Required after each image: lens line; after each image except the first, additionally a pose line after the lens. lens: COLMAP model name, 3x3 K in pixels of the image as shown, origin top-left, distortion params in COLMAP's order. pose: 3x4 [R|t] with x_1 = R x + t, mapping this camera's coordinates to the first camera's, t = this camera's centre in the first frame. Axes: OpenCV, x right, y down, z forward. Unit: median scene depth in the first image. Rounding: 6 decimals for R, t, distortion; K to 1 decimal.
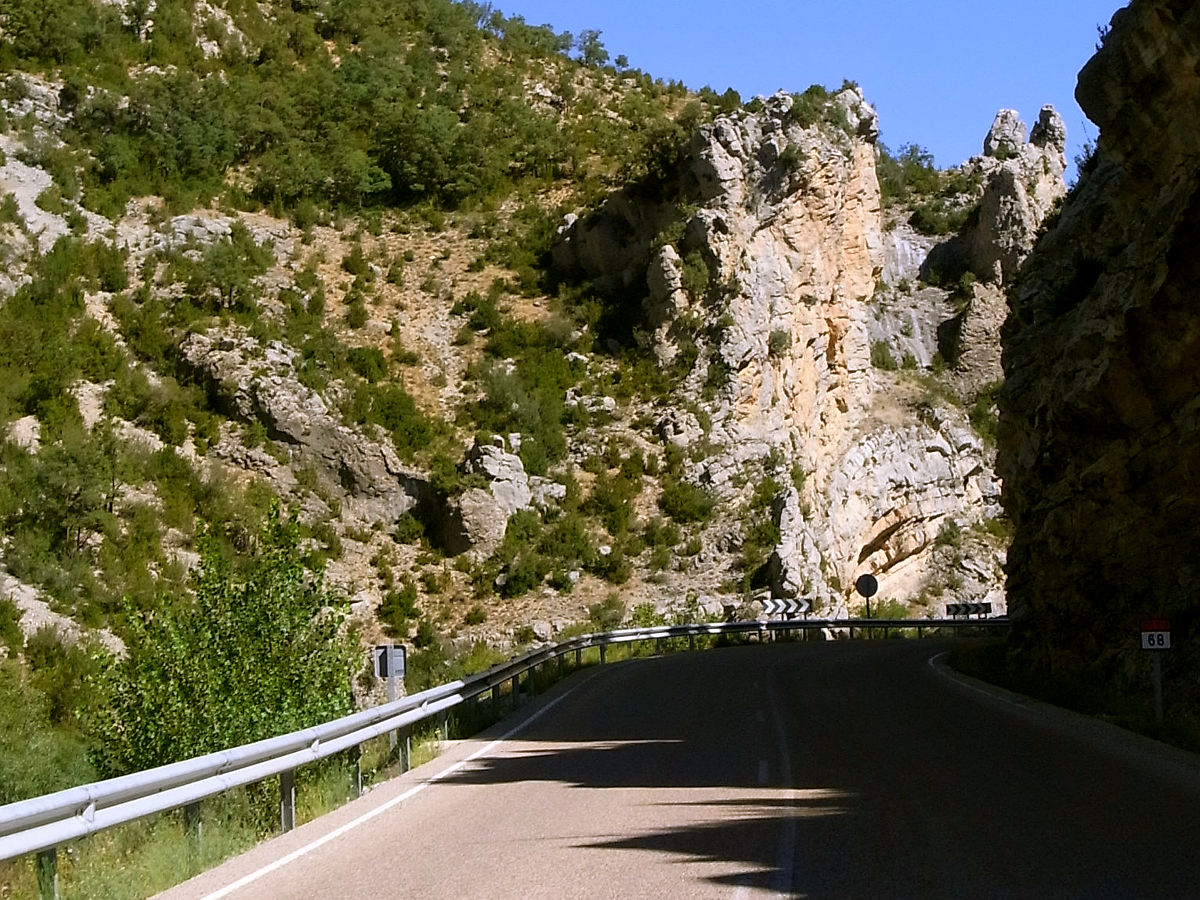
lens RADIAL K [[1732.2, 0, 600.1], [0, 1732.2, 449.7], [0, 0, 1]] dist [-0.025449, 0.000000]
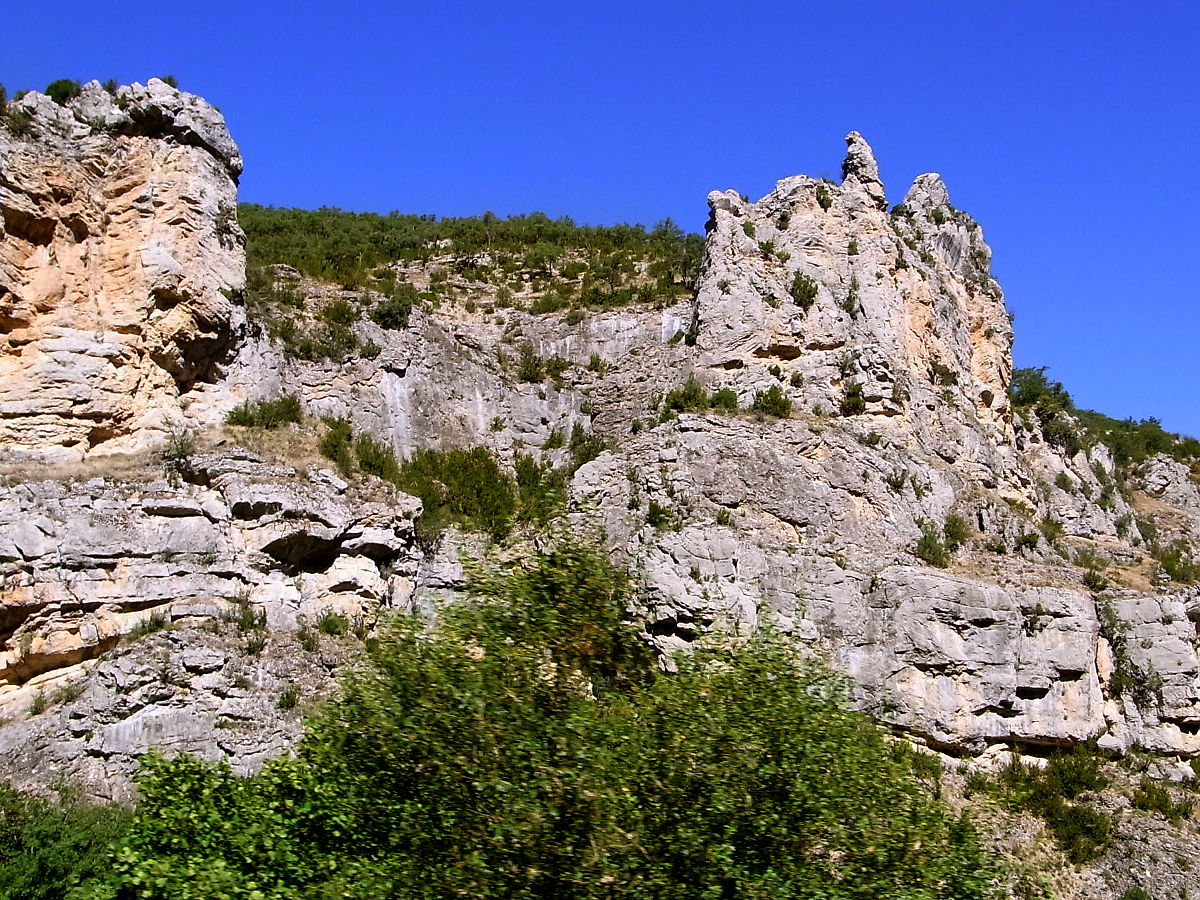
lens RADIAL K [[1248.7, 0, 600.5], [0, 1248.7, 449.0], [0, 0, 1]] dist [-0.005830, 0.000000]
pose [[0.876599, -0.133567, -0.462314, 0.576885], [0.051904, 0.981347, -0.185105, 0.077398], [0.478414, 0.138267, 0.867180, 0.618781]]
